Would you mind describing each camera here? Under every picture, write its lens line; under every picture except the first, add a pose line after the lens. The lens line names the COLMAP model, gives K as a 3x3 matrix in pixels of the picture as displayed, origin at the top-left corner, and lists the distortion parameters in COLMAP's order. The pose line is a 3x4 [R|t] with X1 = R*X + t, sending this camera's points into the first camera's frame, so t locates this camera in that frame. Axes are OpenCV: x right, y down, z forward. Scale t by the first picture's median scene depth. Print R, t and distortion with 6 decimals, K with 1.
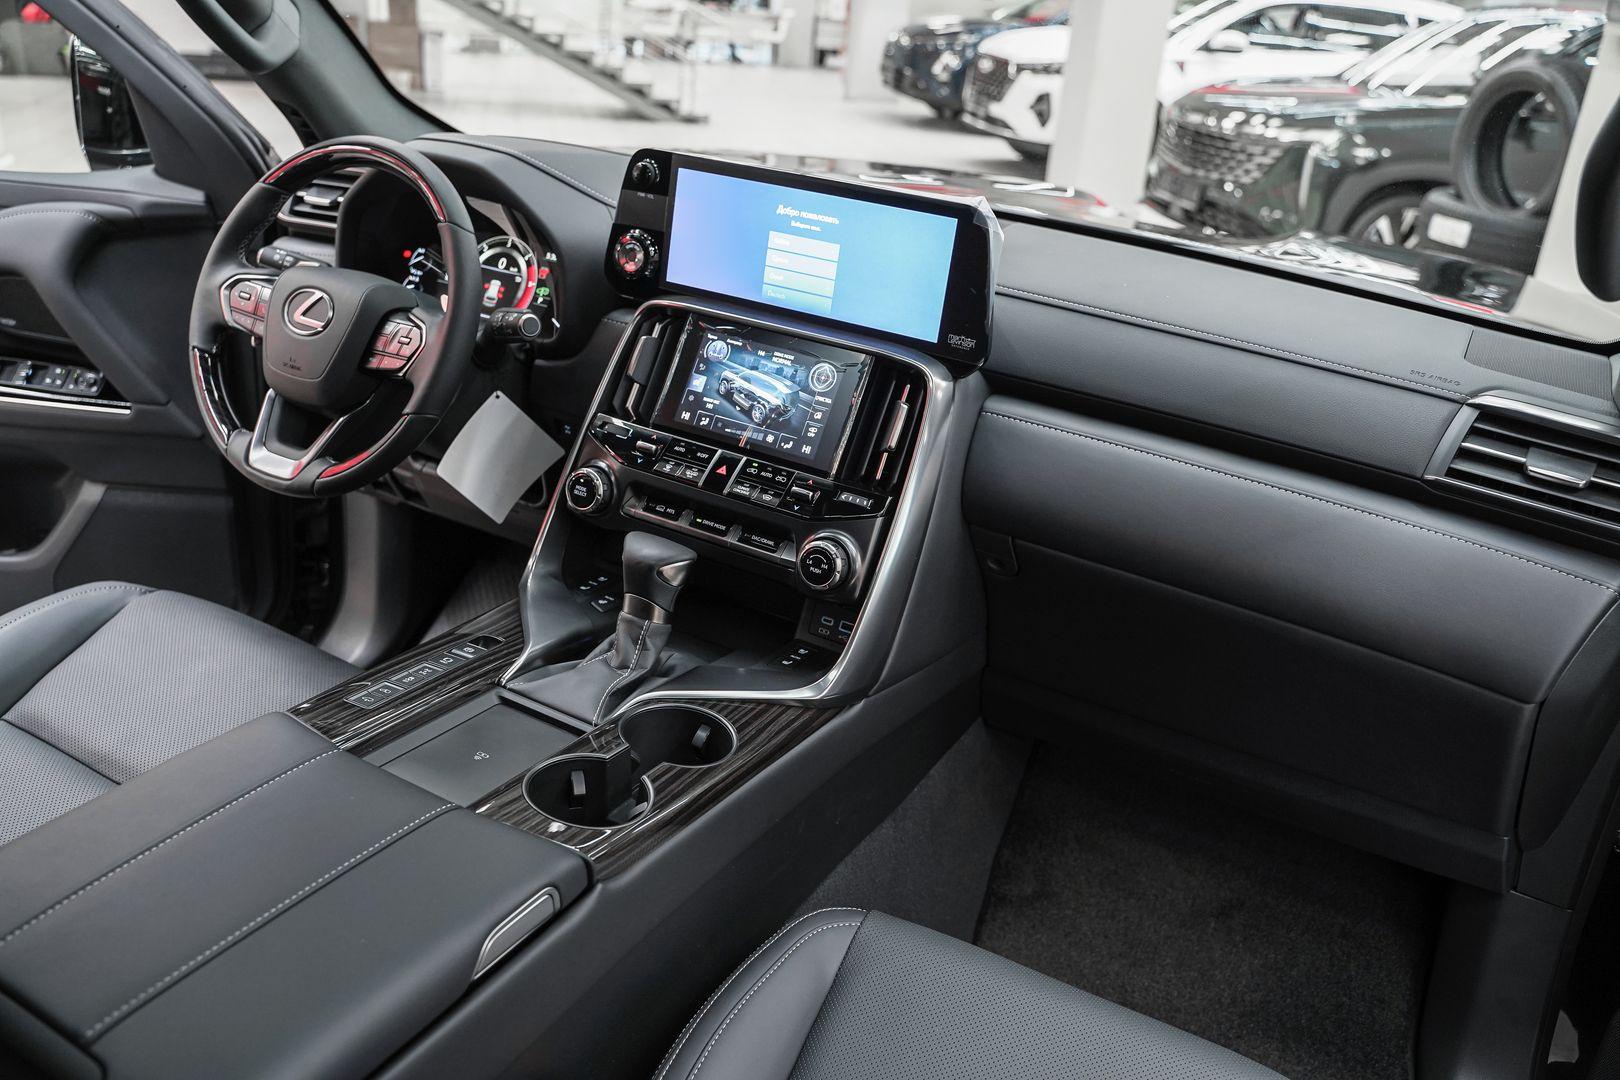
lens RADIAL K [[1313.7, 0, 810.0], [0, 1313.7, 540.0], [0, 0, 1]] dist [-0.117756, 0.092534]
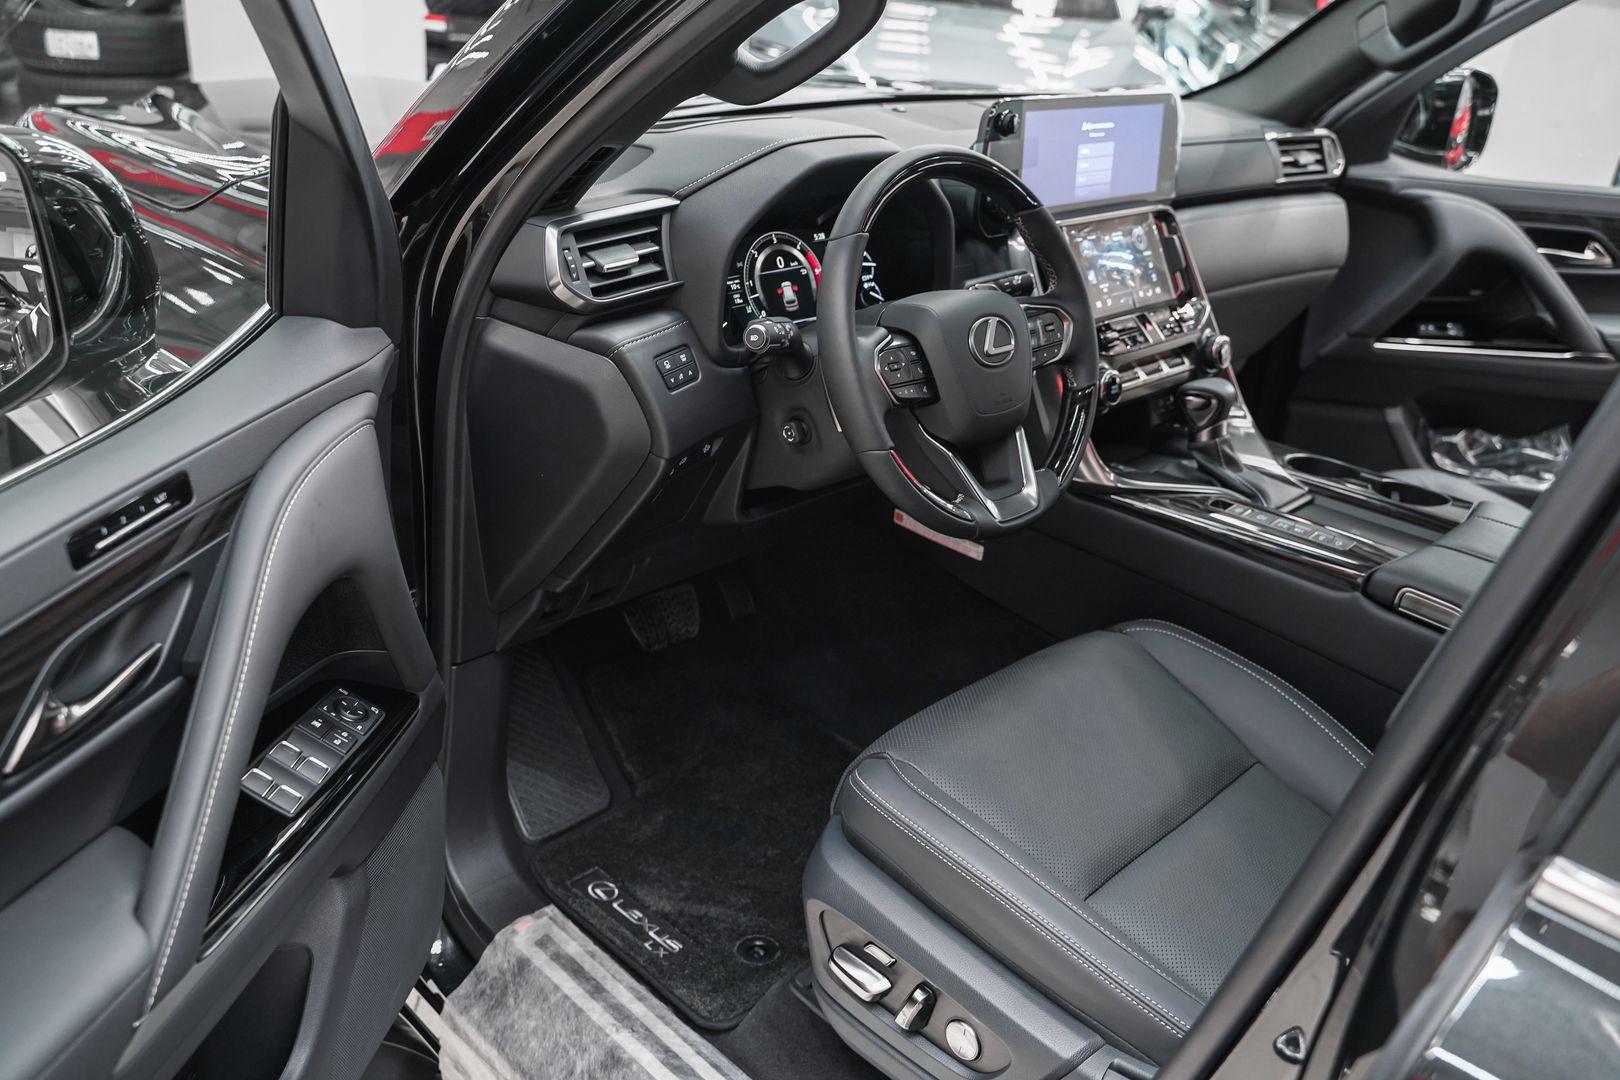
lens RADIAL K [[1359.7, 0, 810.0], [0, 1359.7, 540.0], [0, 0, 1]] dist [-0.128561, 0.118364]
pose [[0.282404, -0.481330, 0.829801, -1.249310], [0.336785, 0.859697, 0.384054, -0.452650], [-0.898234, 0.171007, 0.404887, 0.709401]]
